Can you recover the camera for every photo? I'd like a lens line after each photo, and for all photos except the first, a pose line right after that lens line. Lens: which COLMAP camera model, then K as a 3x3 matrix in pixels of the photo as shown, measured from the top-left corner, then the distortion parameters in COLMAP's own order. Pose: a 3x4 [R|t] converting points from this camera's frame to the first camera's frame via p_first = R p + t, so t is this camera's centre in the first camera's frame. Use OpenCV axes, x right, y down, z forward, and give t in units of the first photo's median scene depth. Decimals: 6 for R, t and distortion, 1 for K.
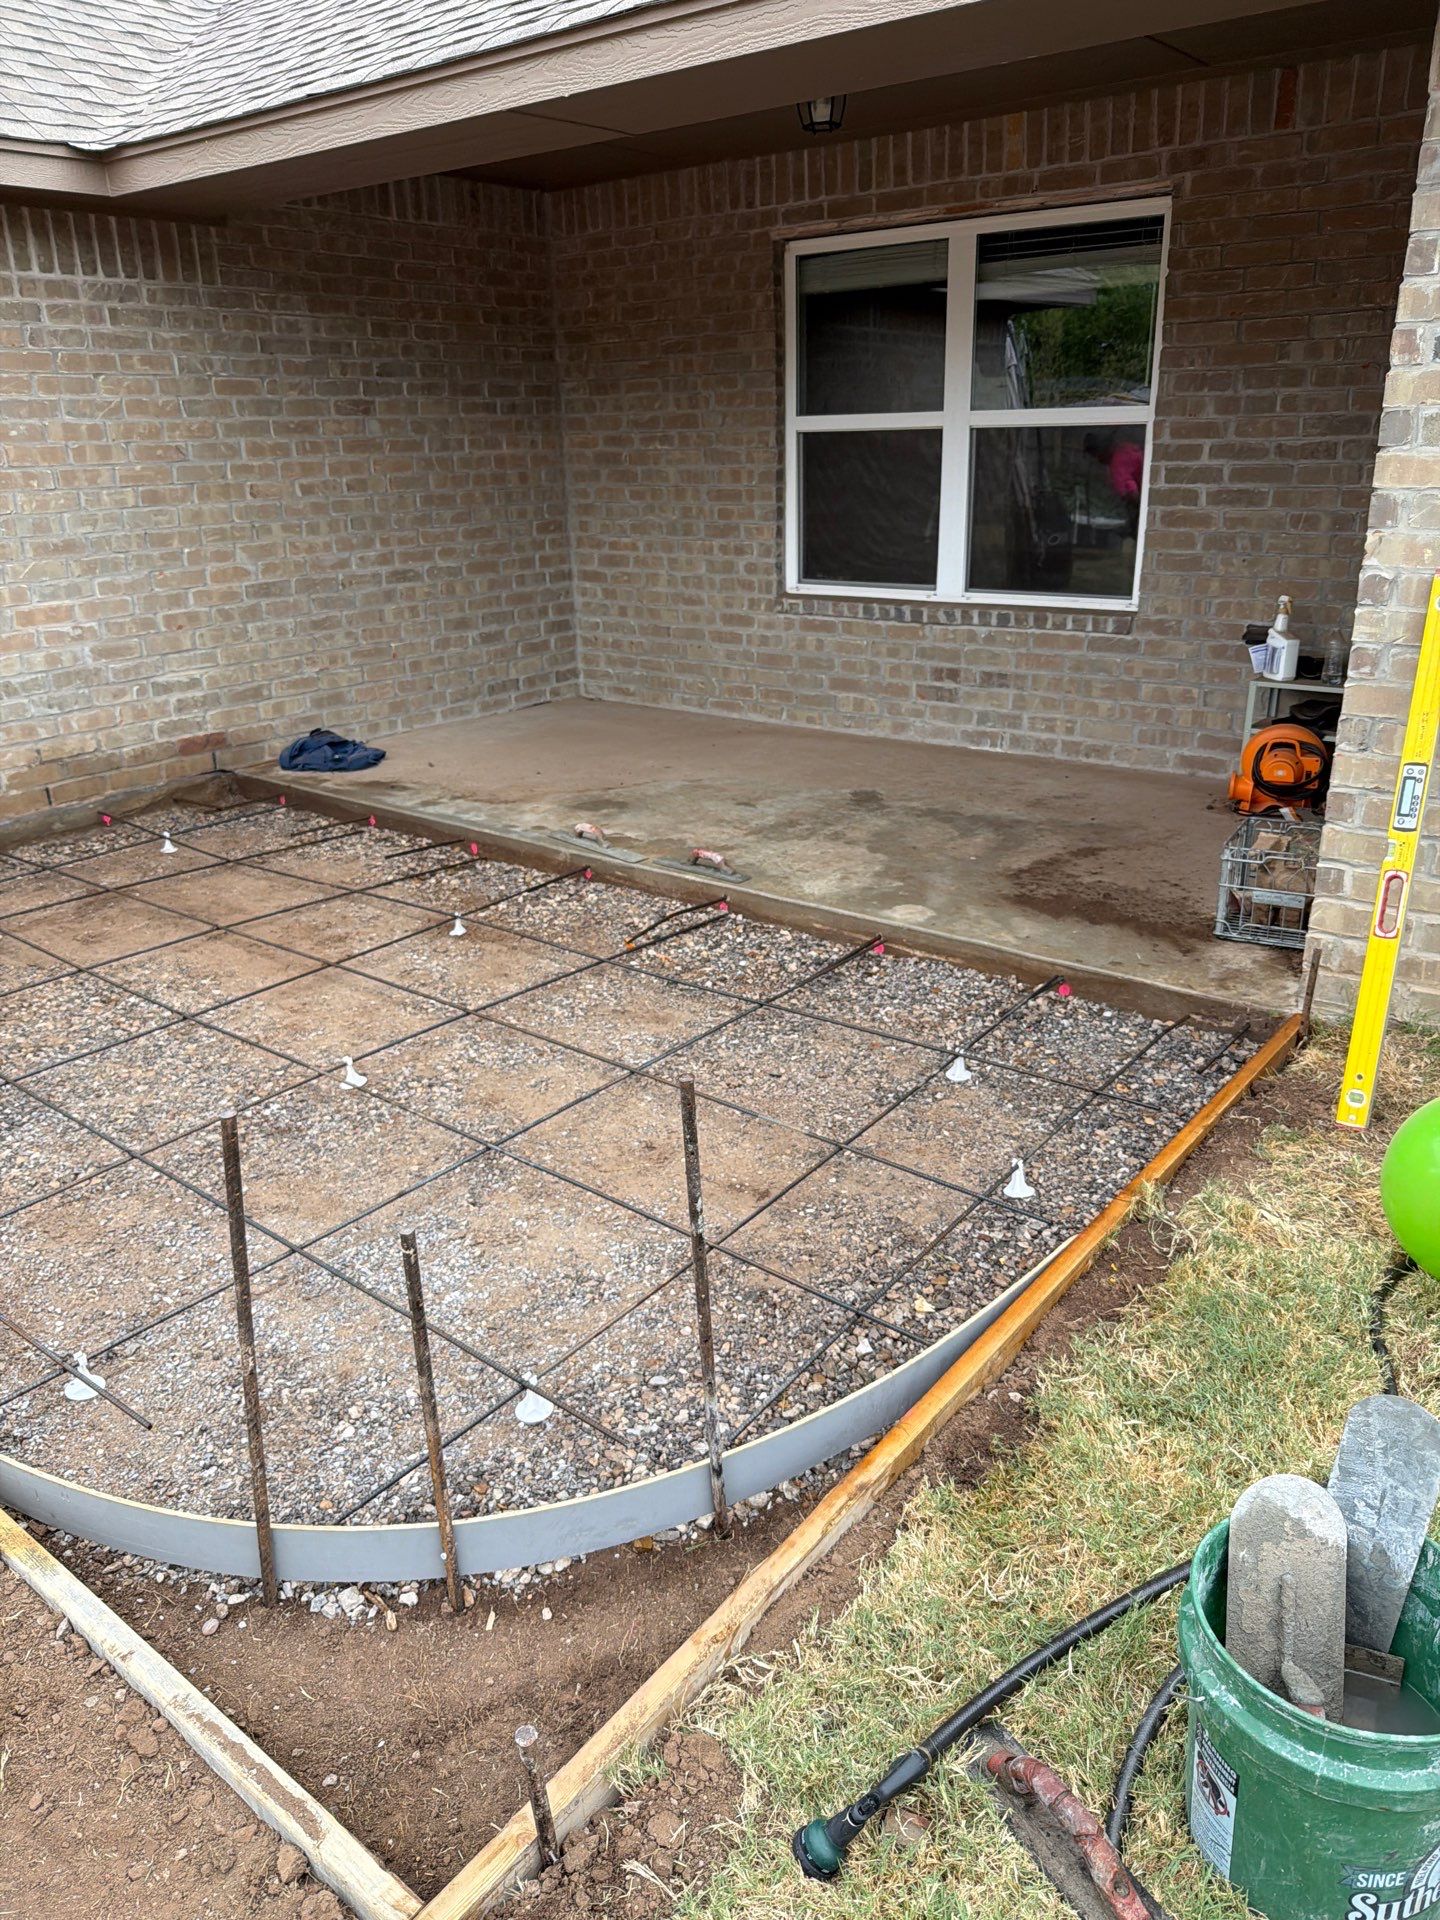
lens RADIAL K [[1365.5, 0, 719.4], [0, 1365.5, 995.9], [0, 0, 1]] dist [0.007029, -0.022089]
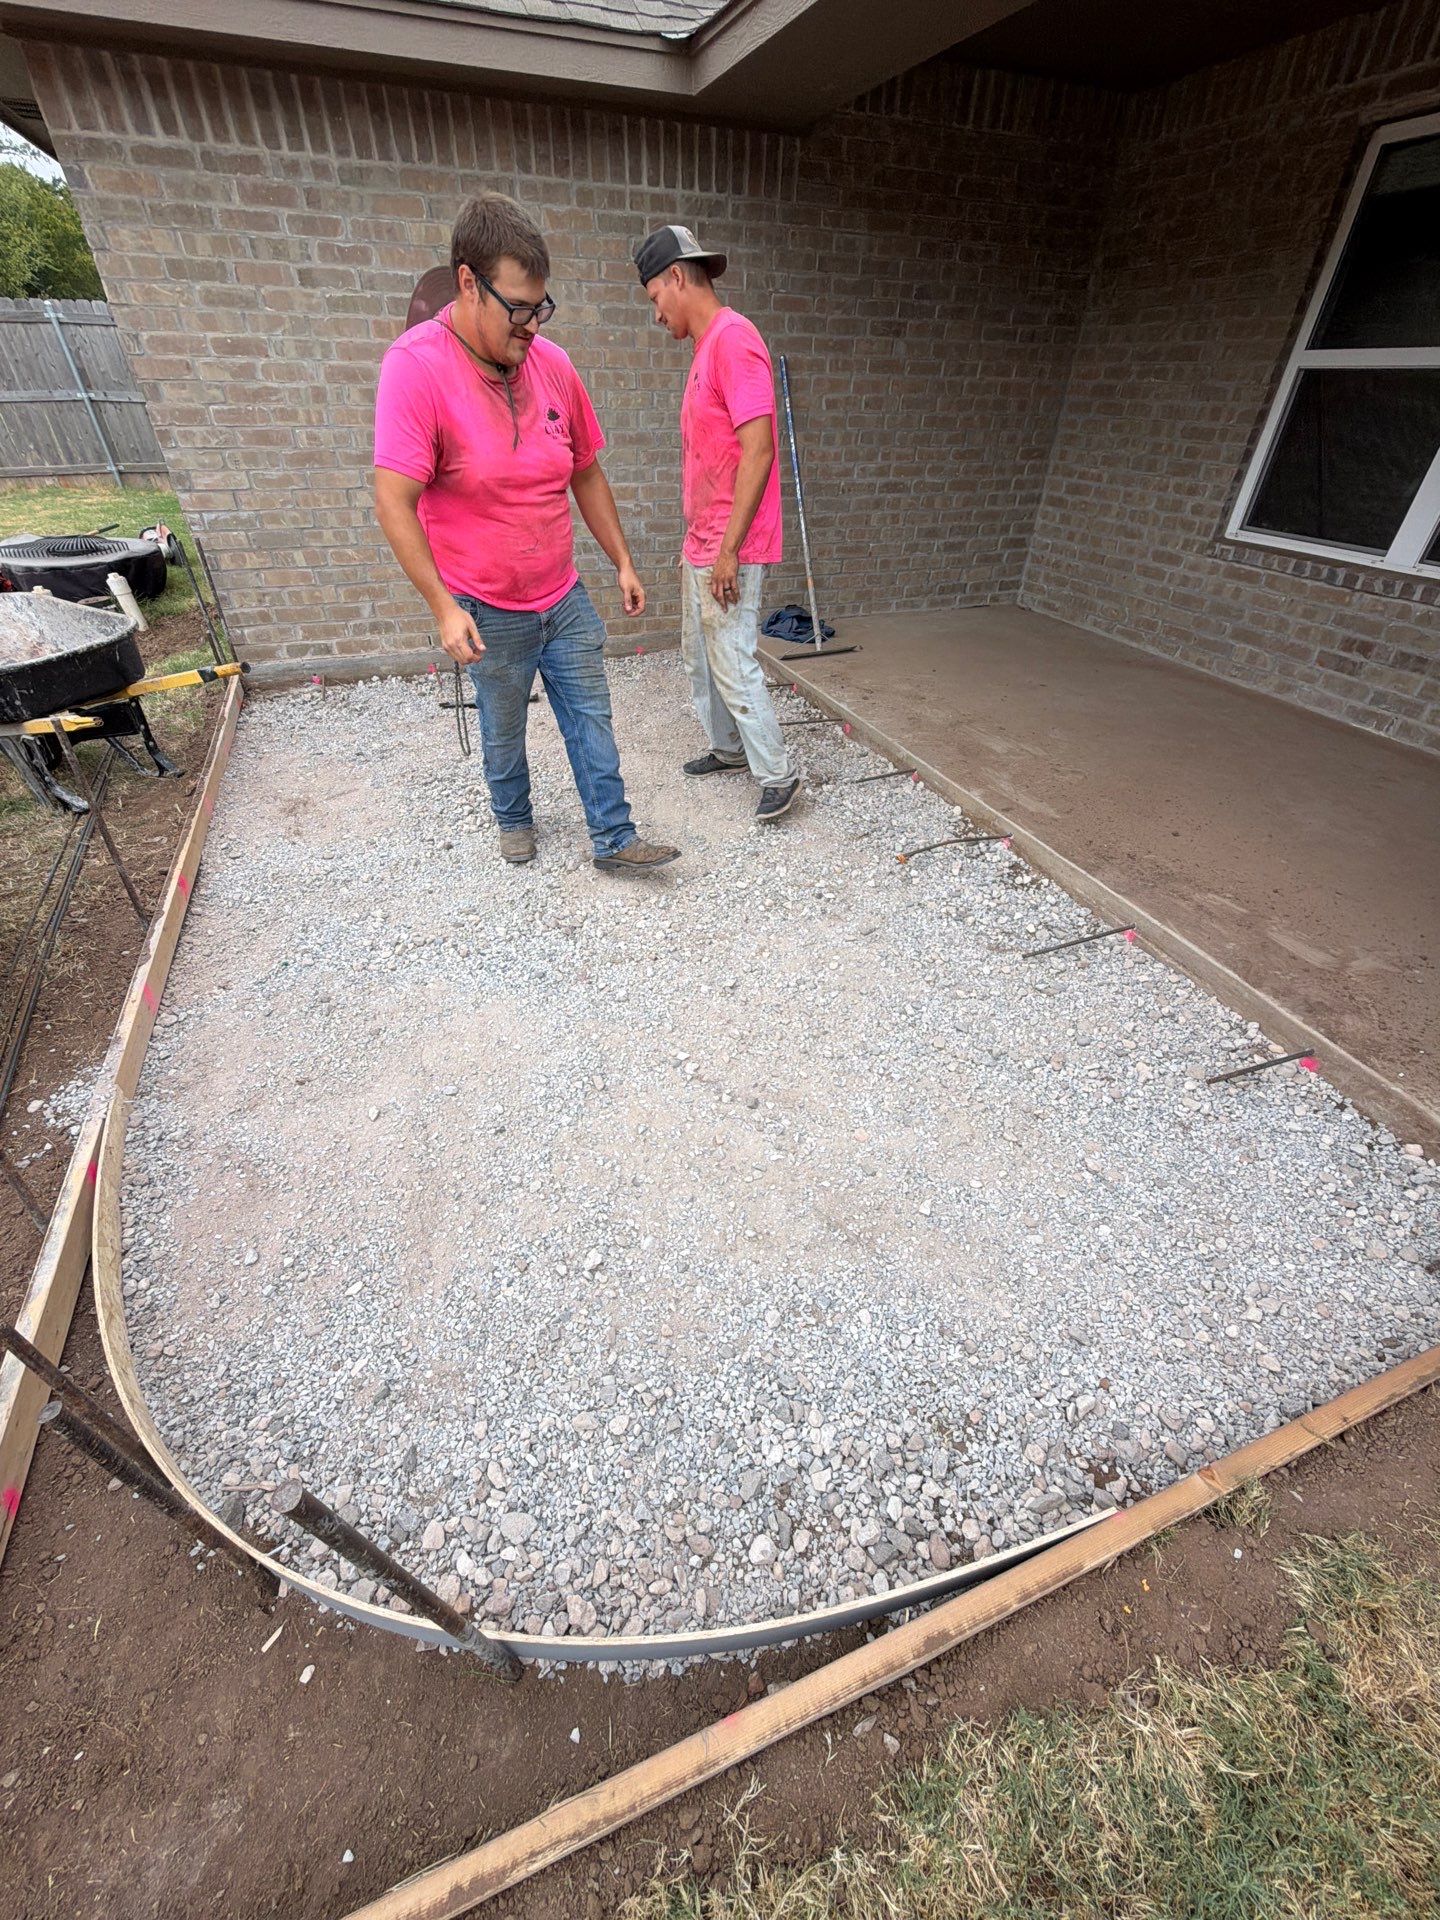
lens RADIAL K [[760.8, 0, 721.2], [0, 760.8, 958.9], [0, 0, 1]] dist [-0.002351, 0.001081]
pose [[0.865945, 0.331774, -0.374254, 0.044532], [-0.222167, 0.925587, 0.306480, -0.088295], [0.448087, -0.182248, 0.875216, 0.246154]]
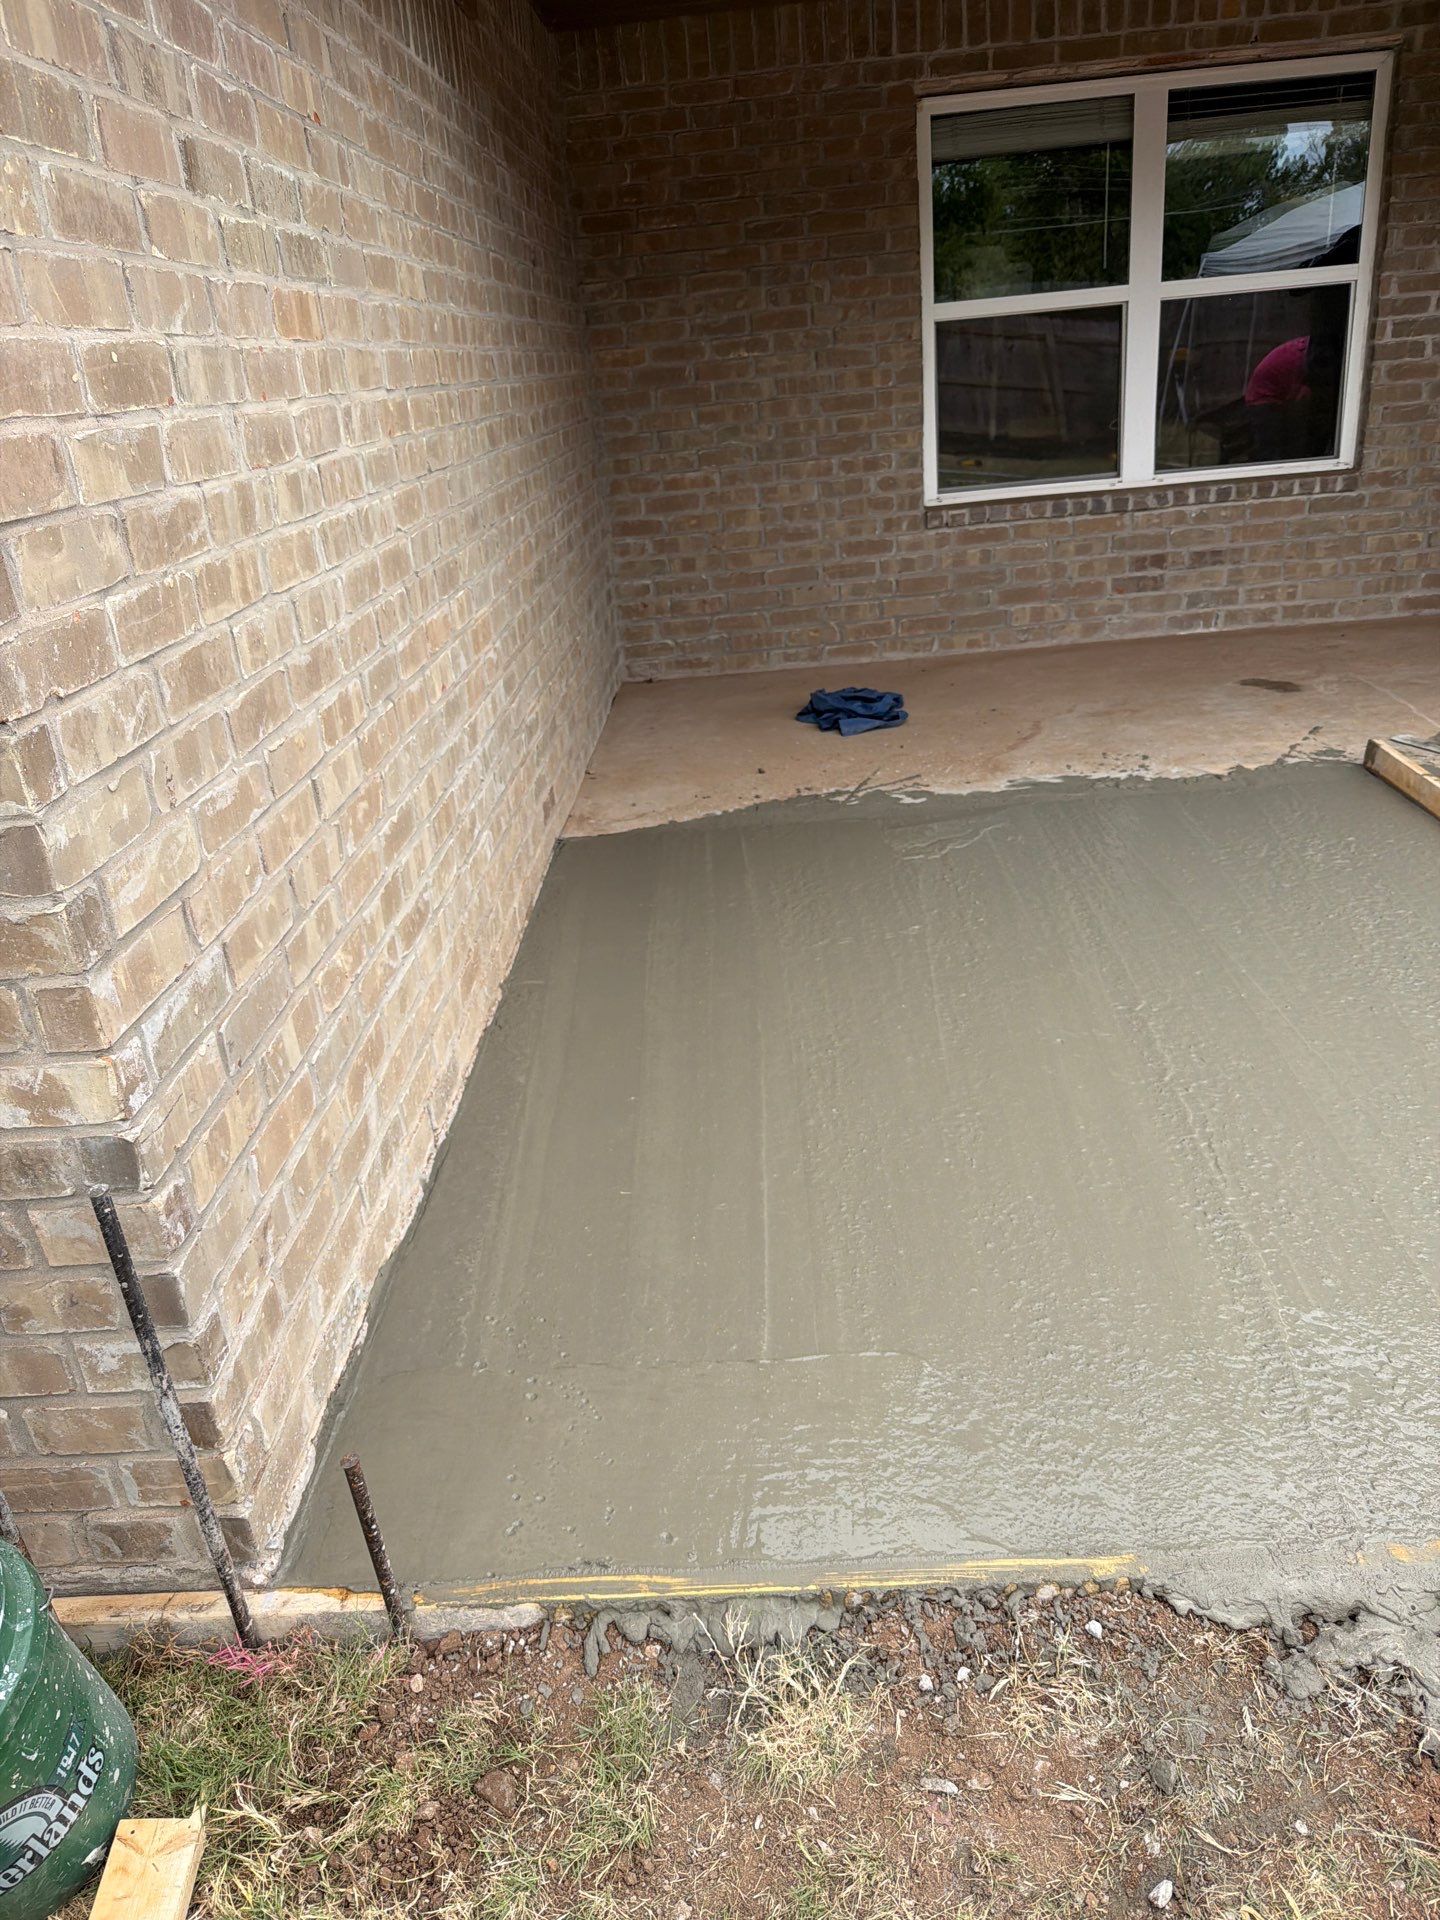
lens RADIAL K [[1365.5, 0, 697.4], [0, 1365.5, 996.9], [0, 0, 1]] dist [0.007029, -0.022089]
pose [[0.790068, -0.304140, 0.532252, -0.704021], [0.299292, 0.949108, 0.098075, -0.137634], [-0.534993, 0.081813, 0.840886, 0.395583]]
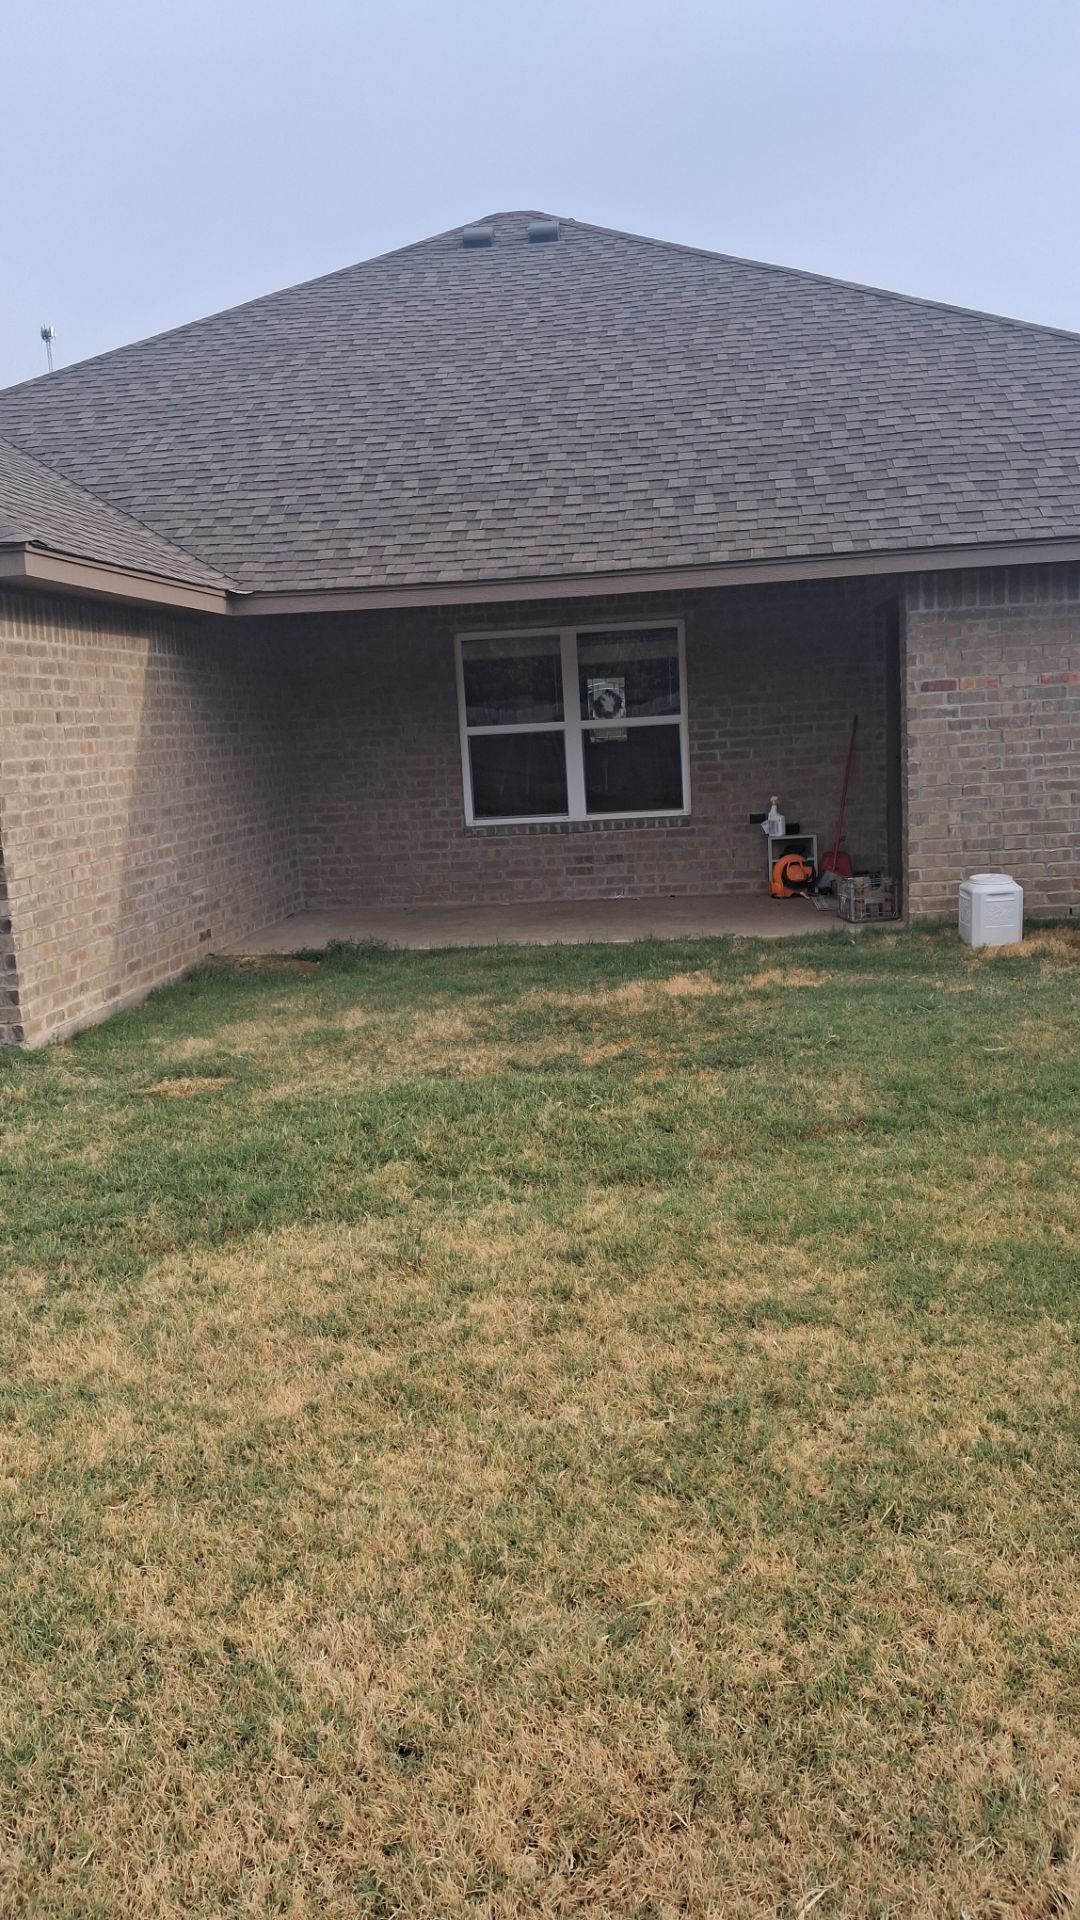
lens RADIAL K [[1492.0, 0, 543.3], [0, 1492.0, 996.3], [0, 0, 1]] dist [0.080278, -0.060059]
pose [[0.835435, -0.124100, 0.535394, -0.960836], [0.242801, 0.957291, -0.156977, 0.231814], [-0.493047, 0.261139, 0.829886, -0.550374]]
